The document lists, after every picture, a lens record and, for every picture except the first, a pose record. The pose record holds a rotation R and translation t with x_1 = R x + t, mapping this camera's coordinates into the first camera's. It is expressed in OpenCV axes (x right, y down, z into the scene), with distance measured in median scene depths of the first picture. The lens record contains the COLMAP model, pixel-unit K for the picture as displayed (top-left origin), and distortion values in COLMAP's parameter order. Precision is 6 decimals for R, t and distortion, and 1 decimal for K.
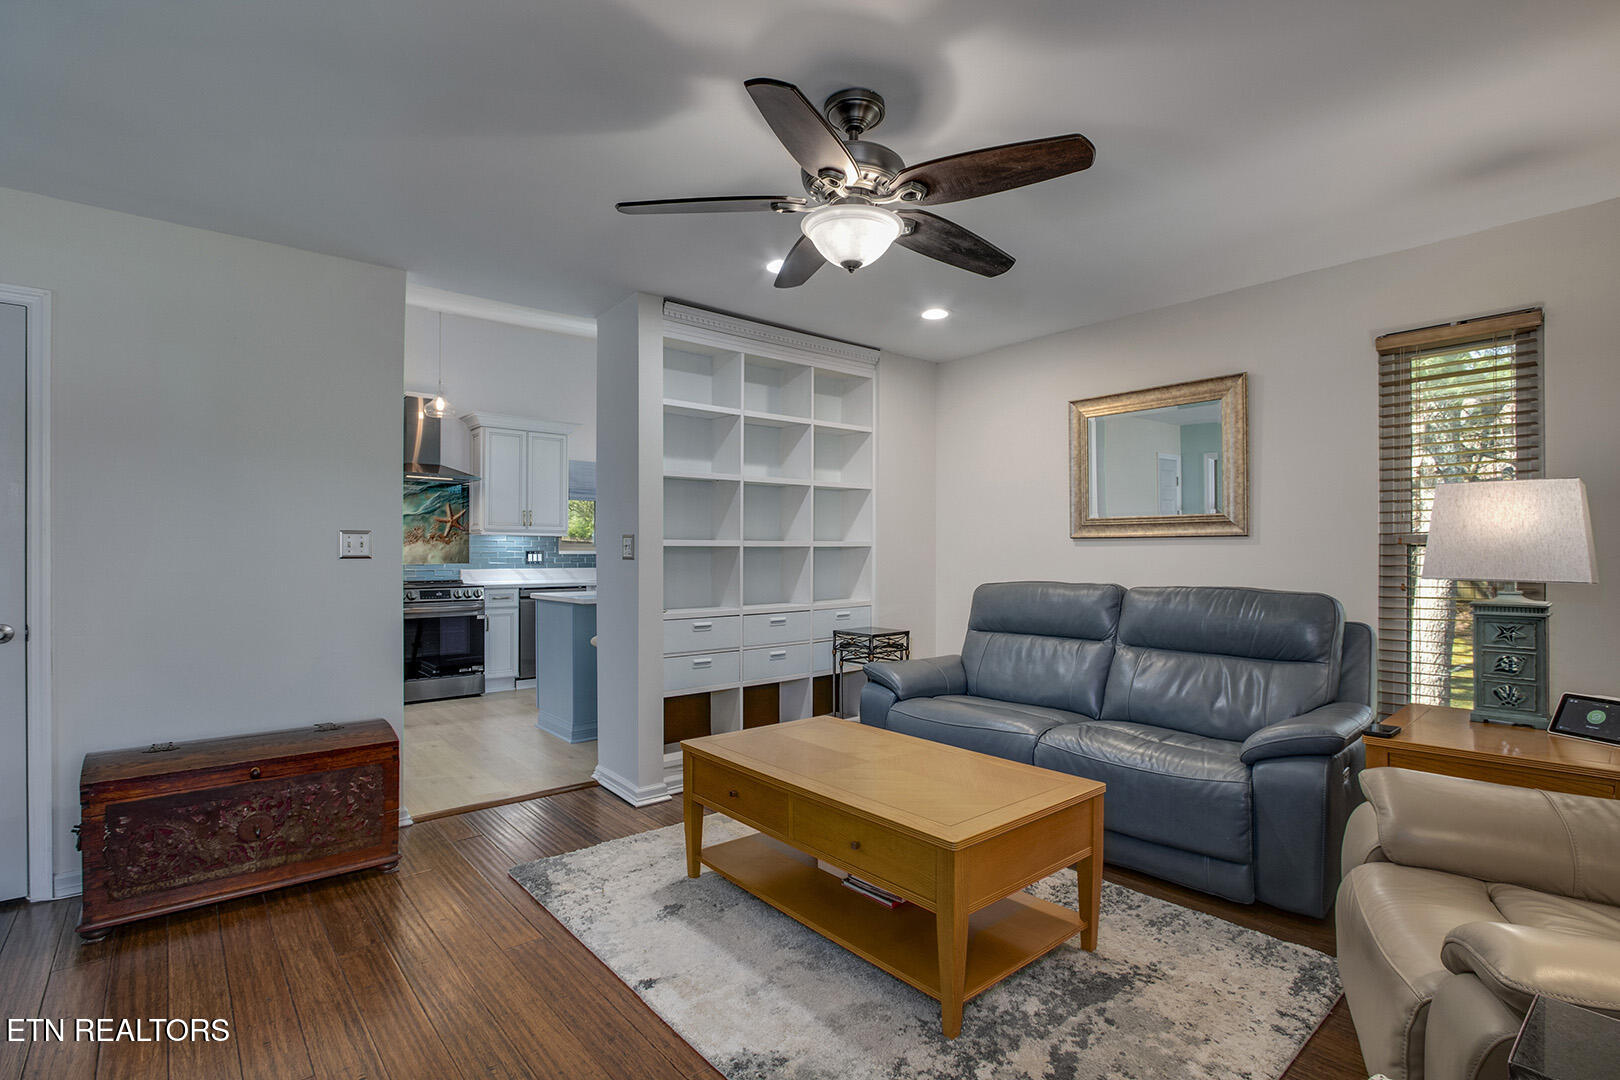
lens RADIAL K [[756.7, 0, 811.4], [0, 756.7, 549.2], [0, 0, 1]] dist [-0.018293, 0.000769]
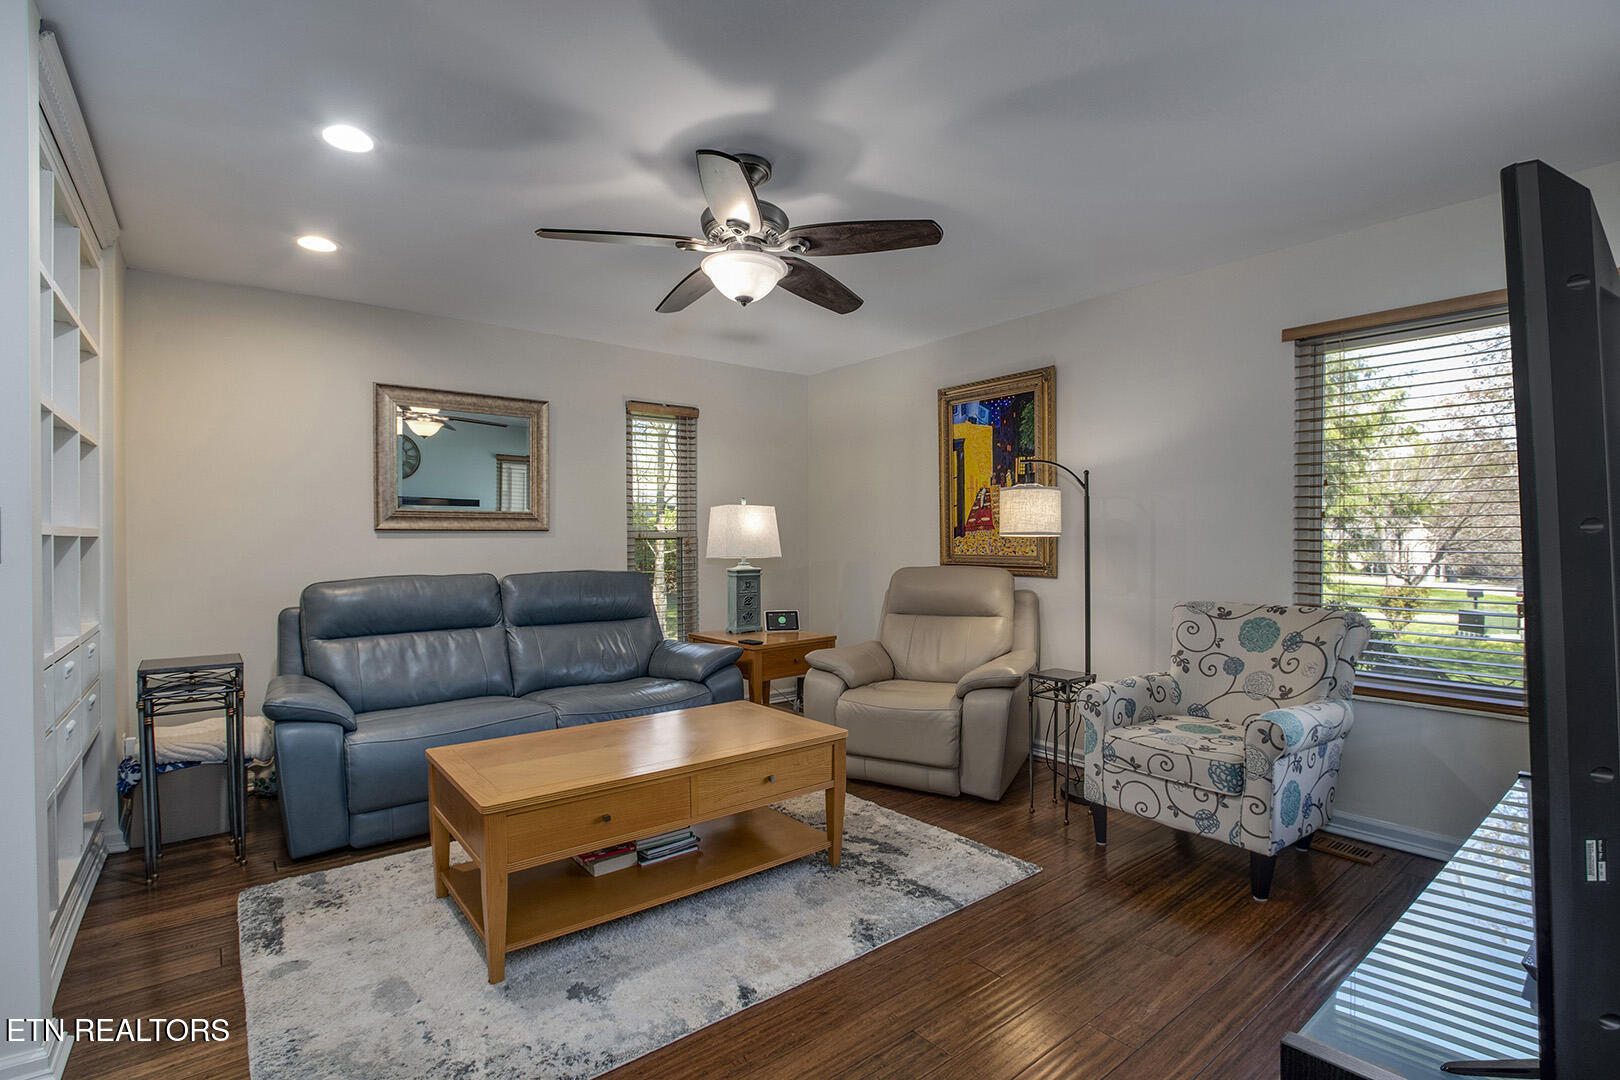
lens RADIAL K [[756.7, 0, 811.4], [0, 756.7, 549.2], [0, 0, 1]] dist [-0.018293, 0.000769]
pose [[0.032458, -0.007531, 0.999445, -1.033001], [-0.000495, 0.999971, 0.007551, 0.005657], [-0.999473, -0.000739, 0.032453, 0.784495]]
